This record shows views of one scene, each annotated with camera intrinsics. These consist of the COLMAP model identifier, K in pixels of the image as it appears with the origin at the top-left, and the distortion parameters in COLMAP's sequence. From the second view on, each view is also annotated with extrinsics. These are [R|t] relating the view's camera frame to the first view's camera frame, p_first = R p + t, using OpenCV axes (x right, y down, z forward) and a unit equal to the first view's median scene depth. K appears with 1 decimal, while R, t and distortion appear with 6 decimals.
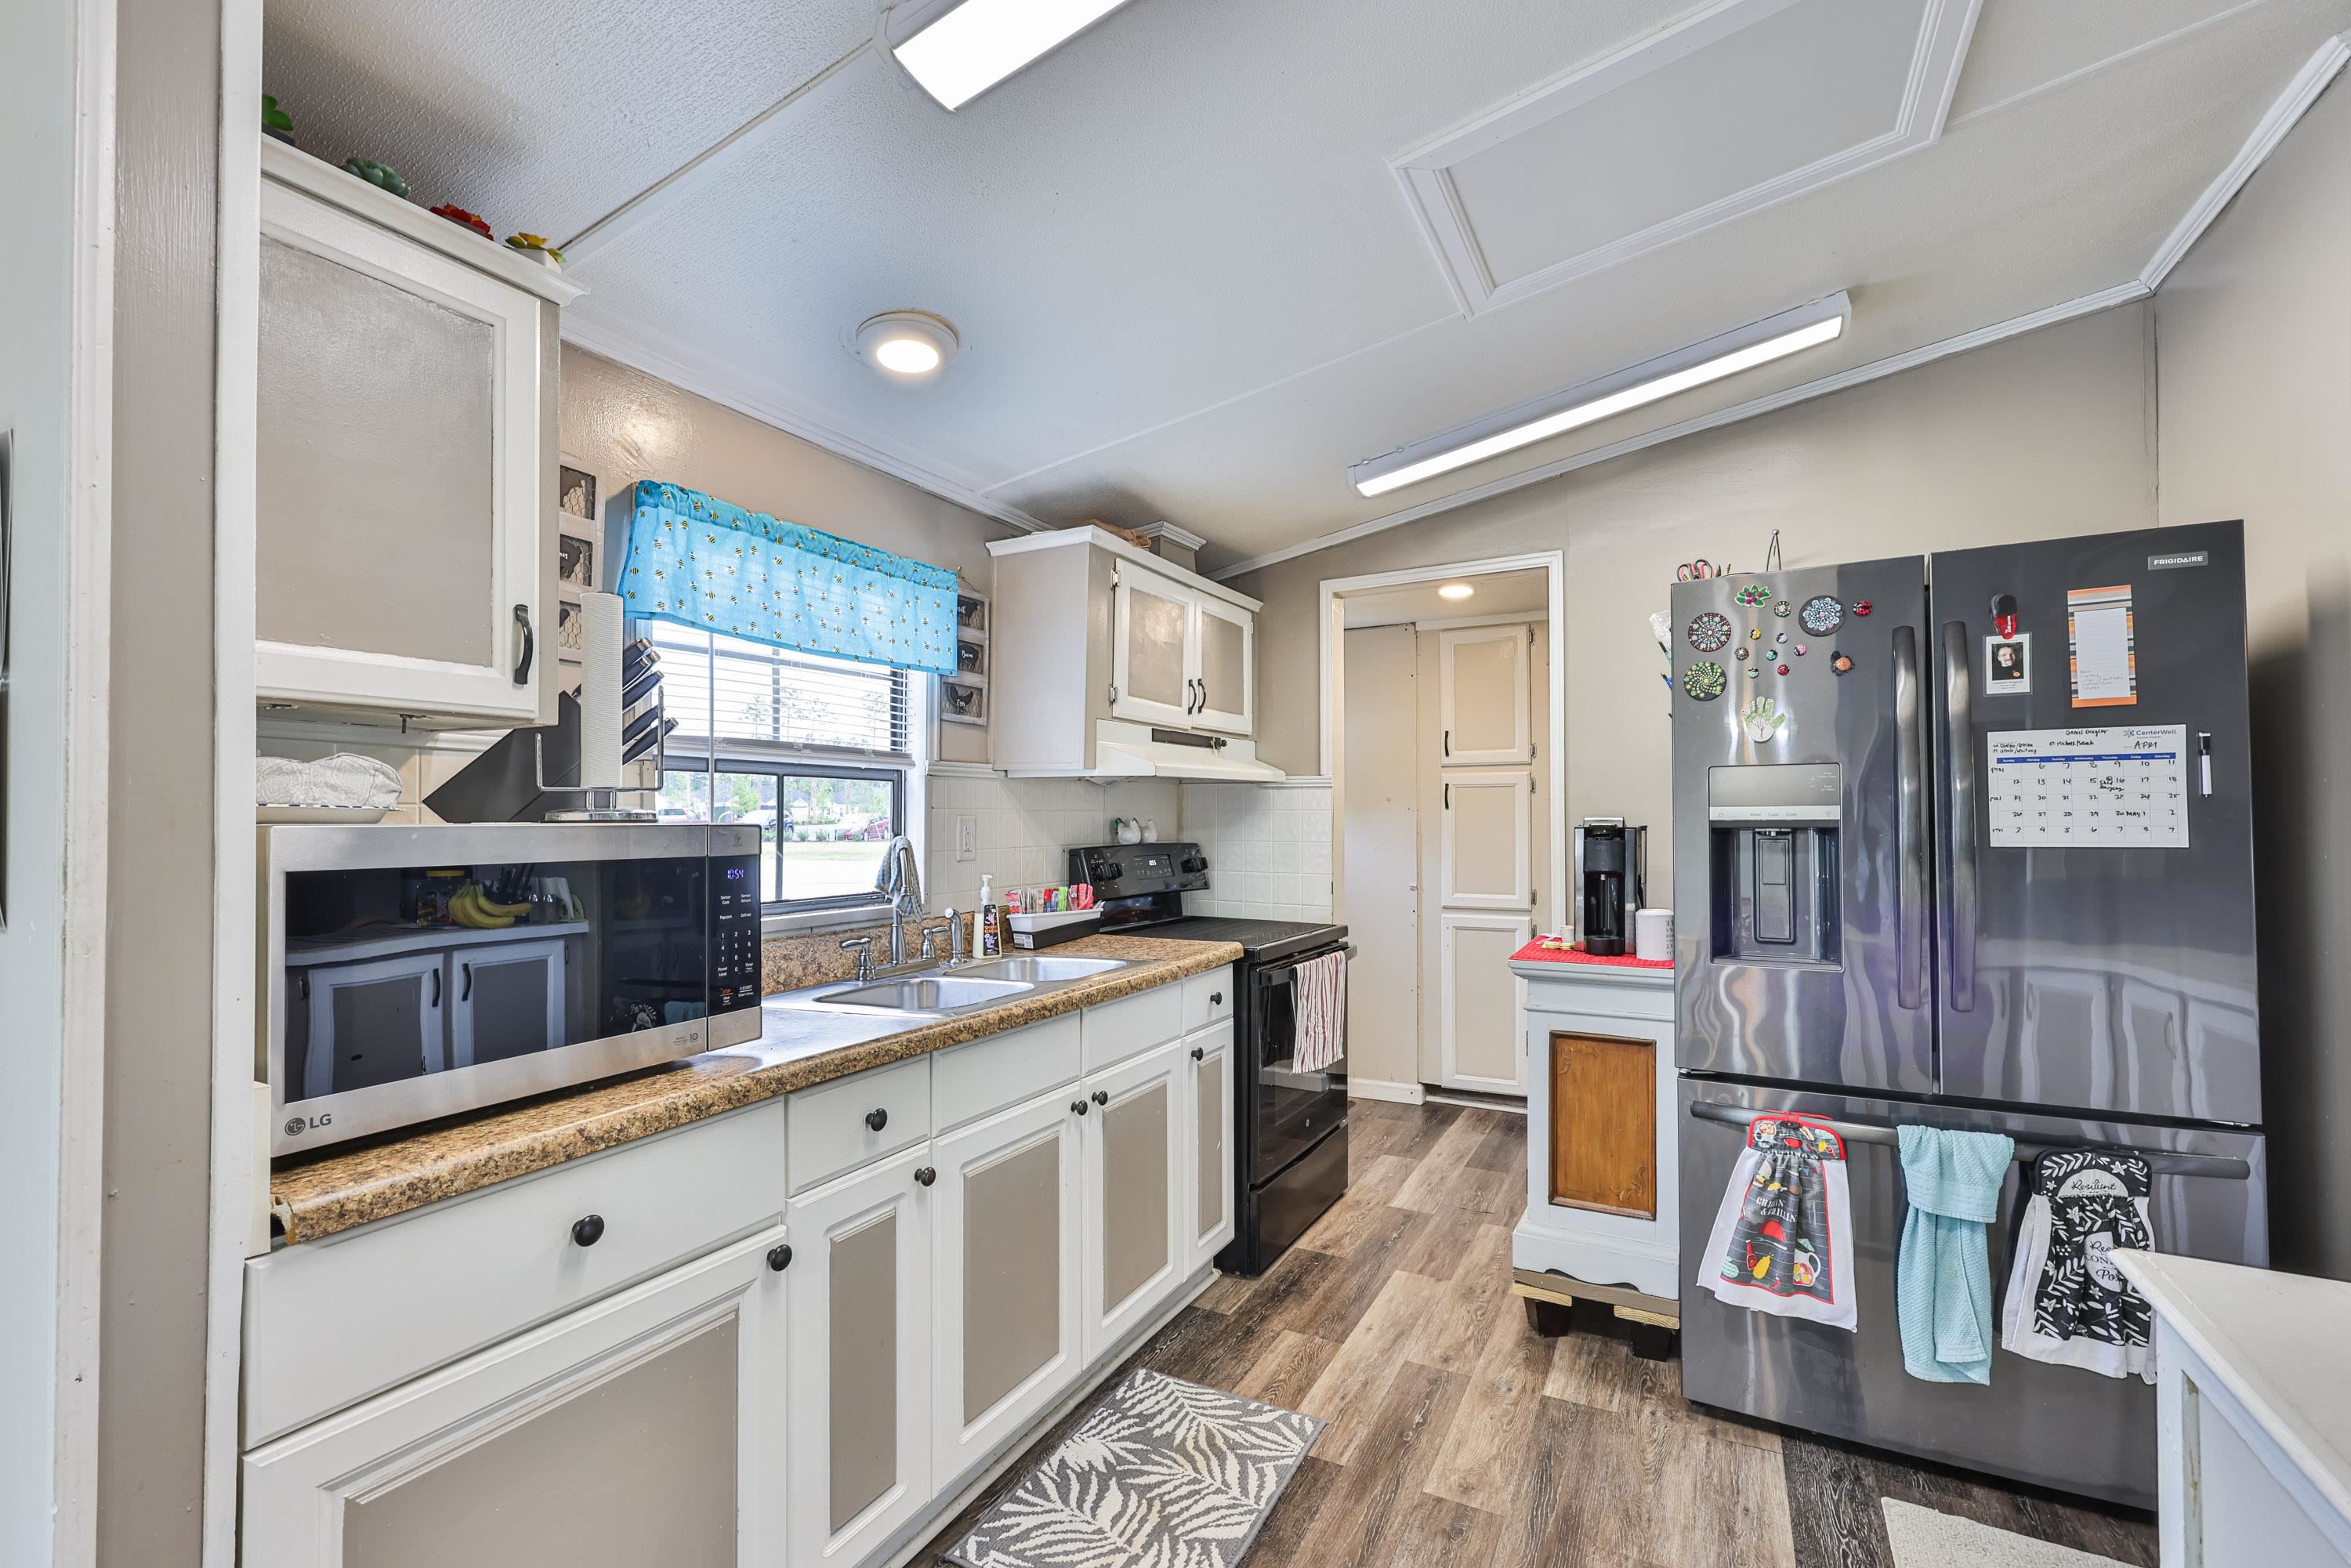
lens RADIAL K [[1027.9, 0, 1190.8], [0, 1027.9, 798.8], [0, 0, 1]] dist [-0.003116, -0.000391]
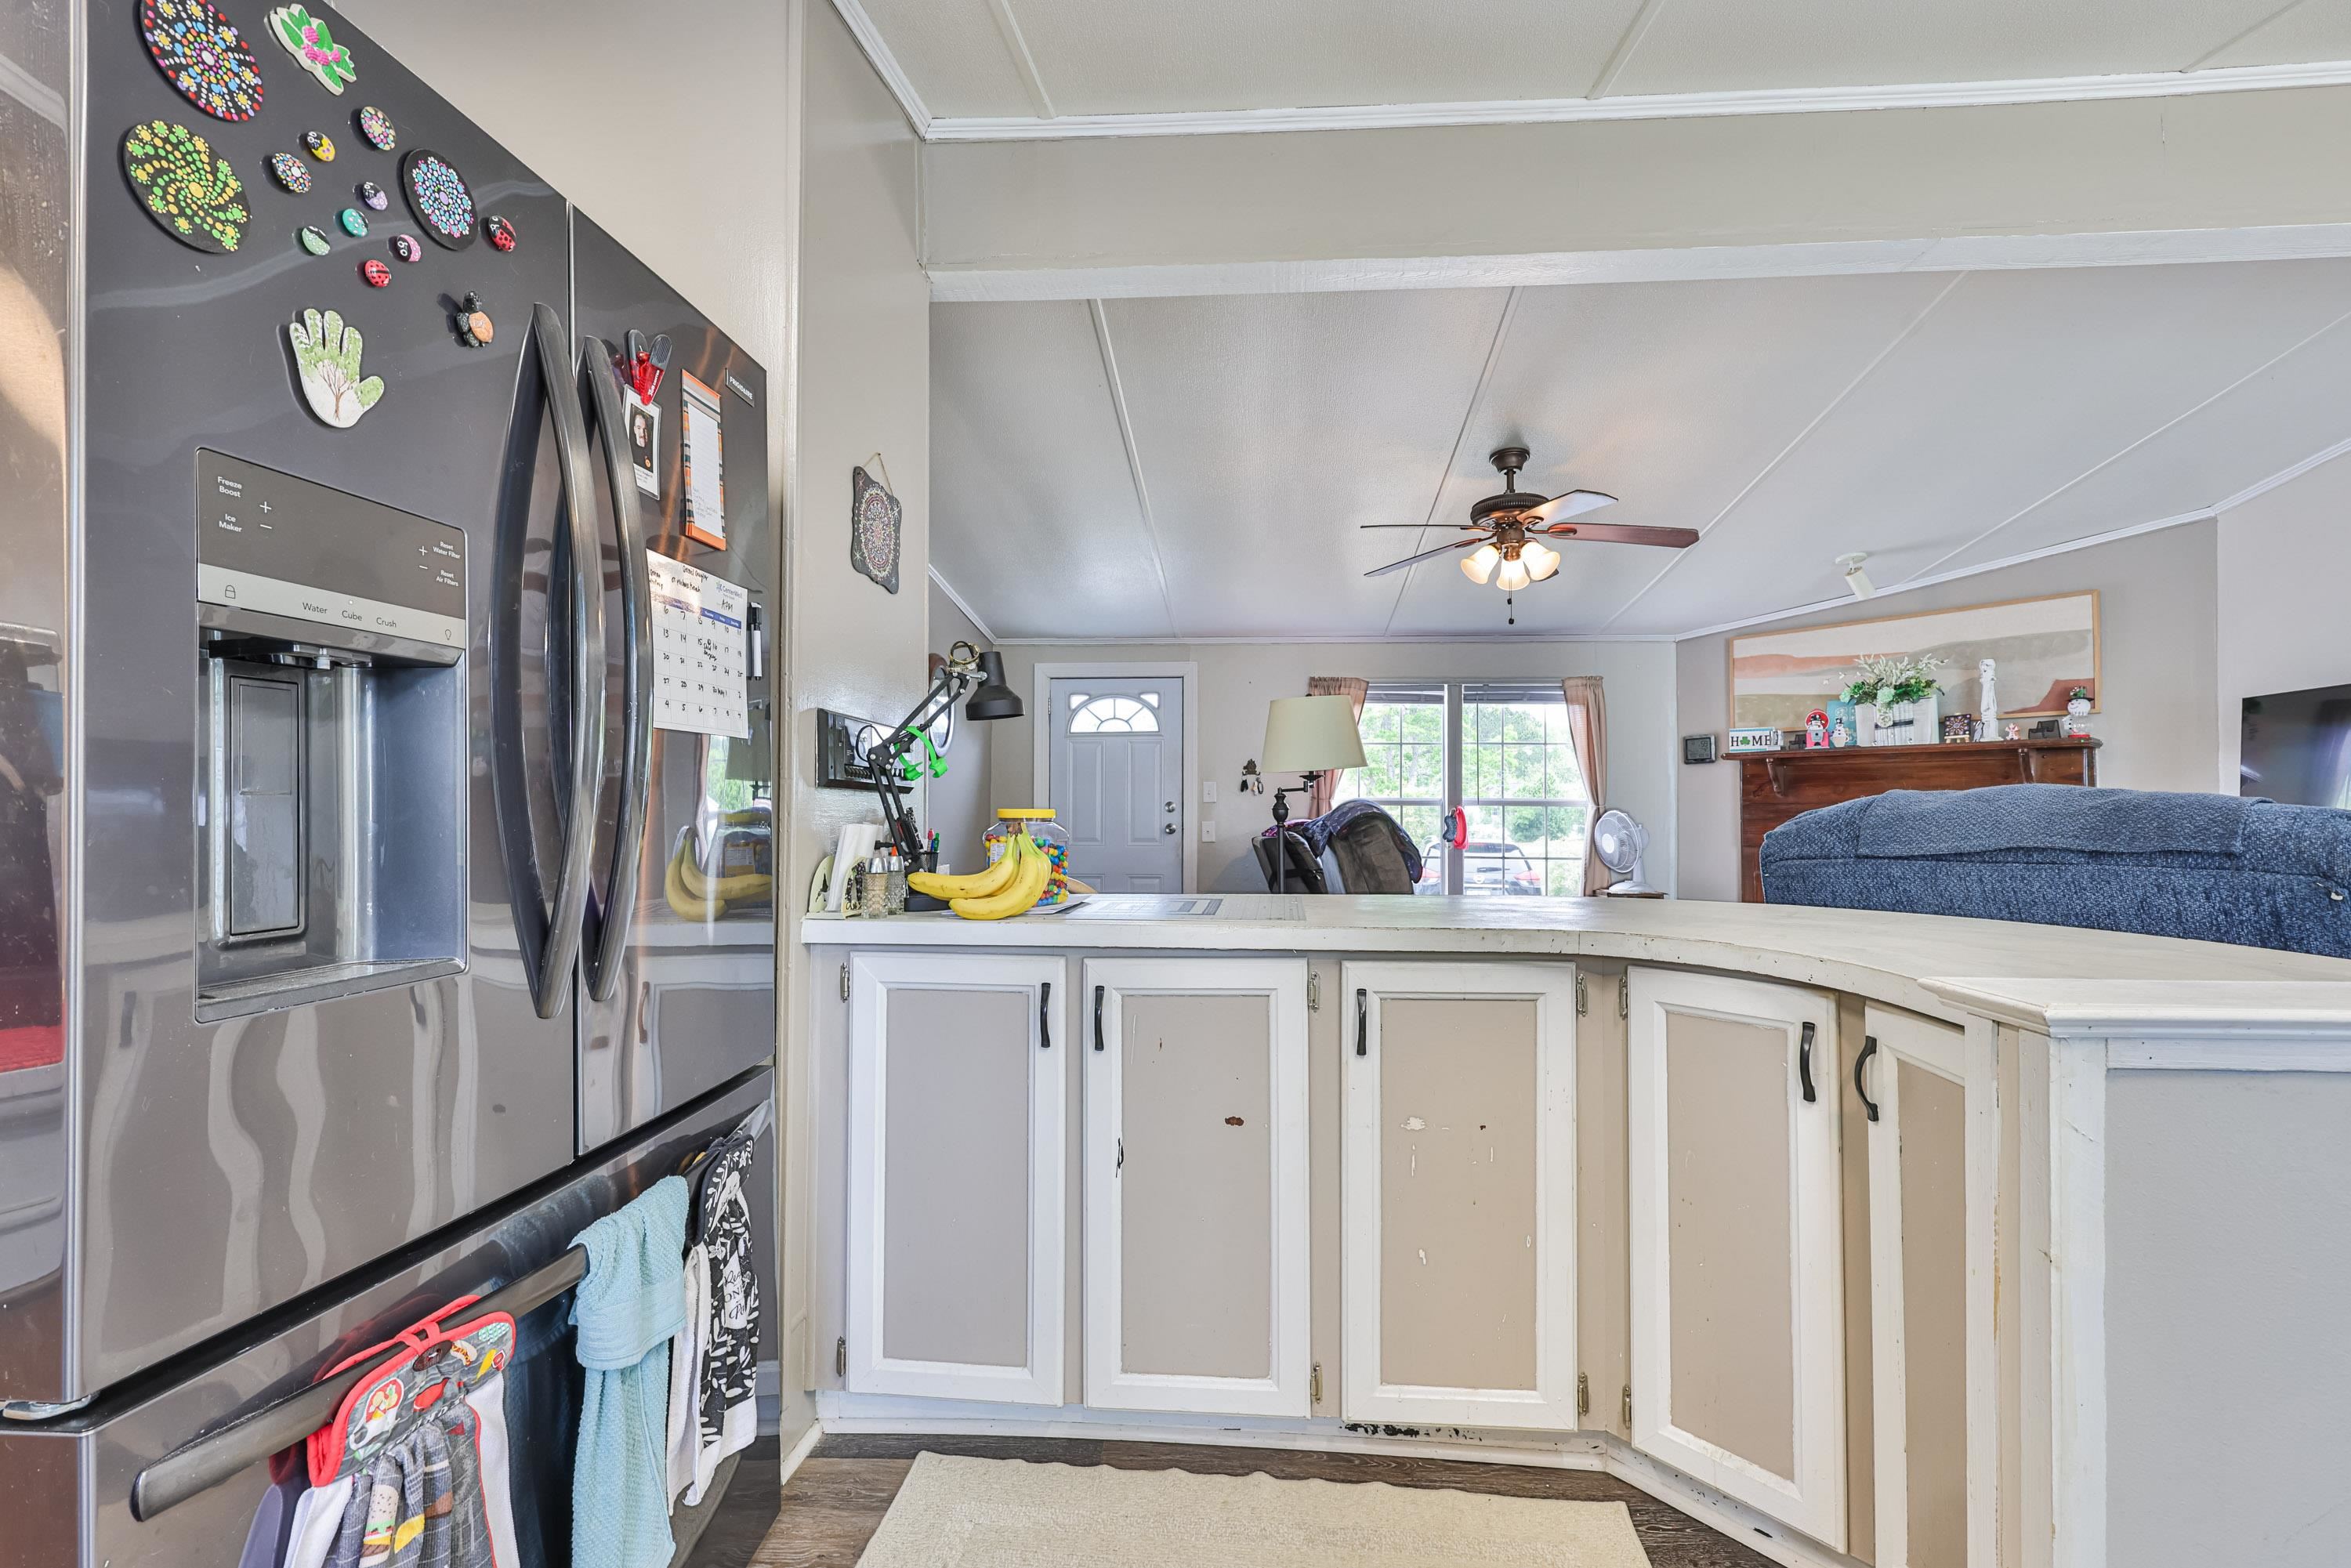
lens RADIAL K [[1027.9, 0, 1190.8], [0, 1027.9, 798.8], [0, 0, 1]] dist [-0.003116, -0.000391]
pose [[-0.437229, 0.003524, 0.899343, 0.071720], [-0.021047, 0.999678, -0.014149, 0.095575], [-0.899104, -0.025115, -0.437014, 0.996259]]
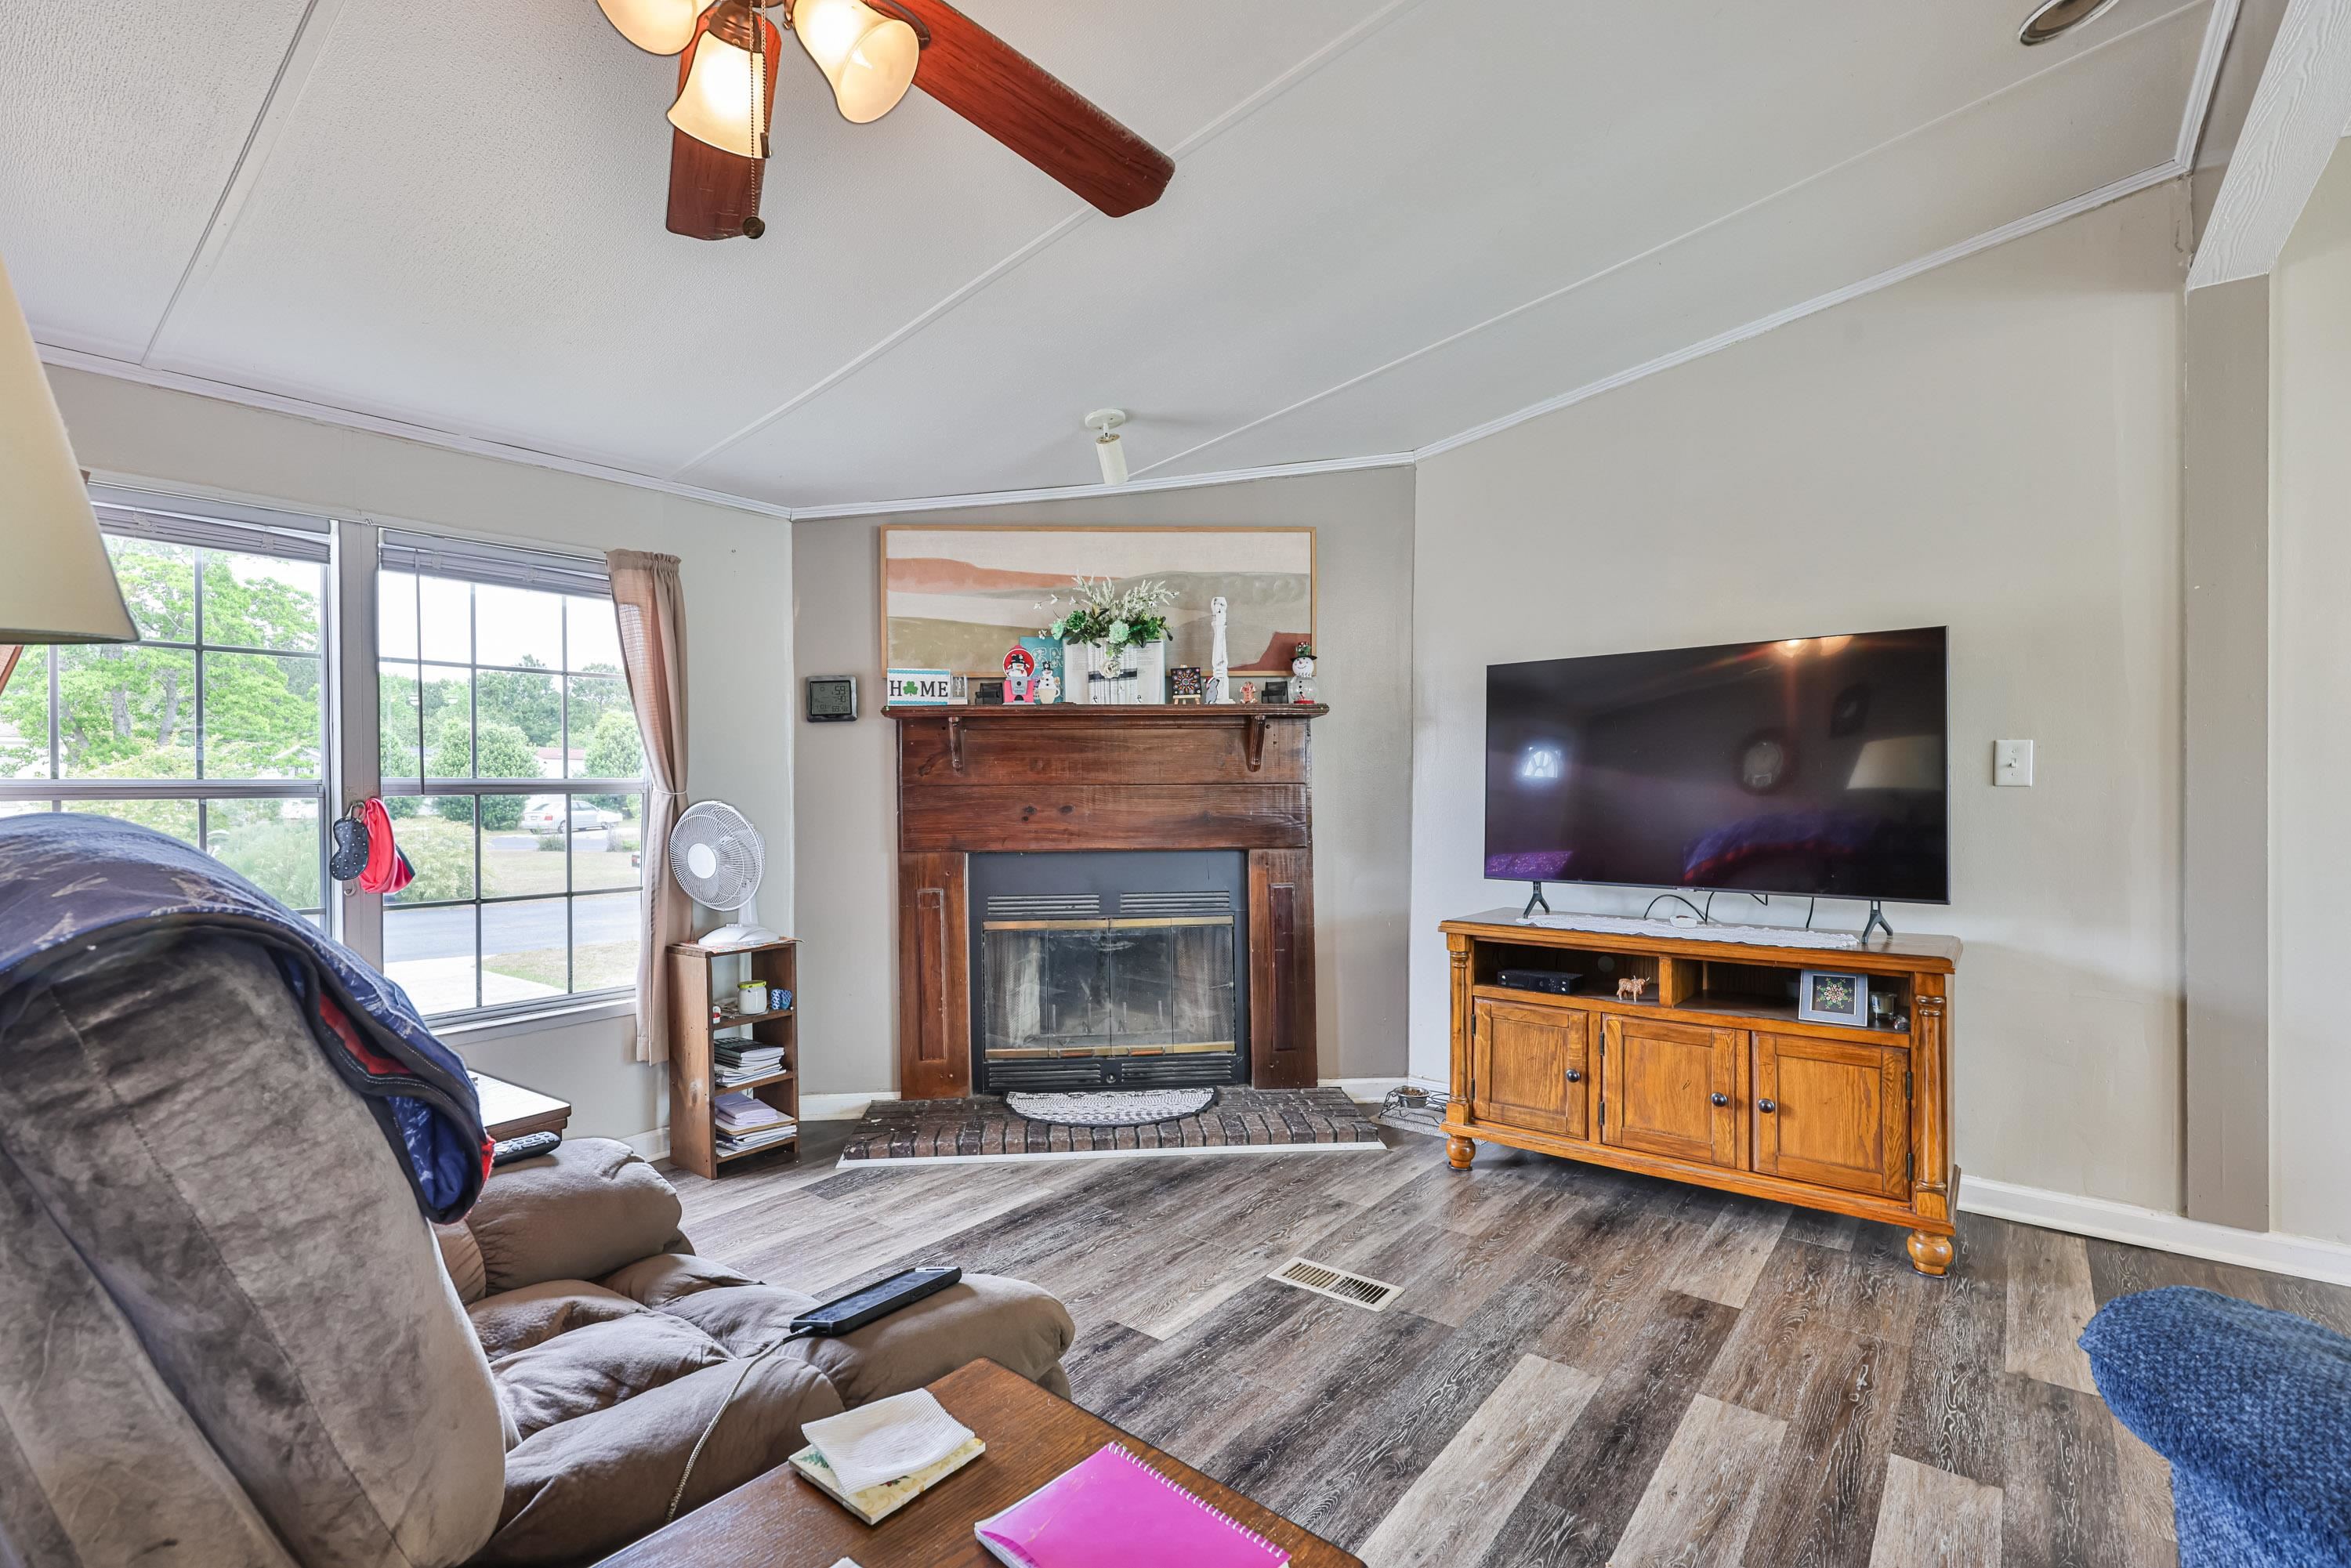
lens RADIAL K [[1068.4, 0, 1160.4], [0, 1068.4, 788.2], [0, 0, 1]] dist [0.001044, -0.000020]
pose [[-0.988145, -0.001868, 0.153514, 1.270592], [-0.002641, 0.999985, -0.004832, 0.046139], [-0.153503, -0.005180, -0.988135, 0.153910]]
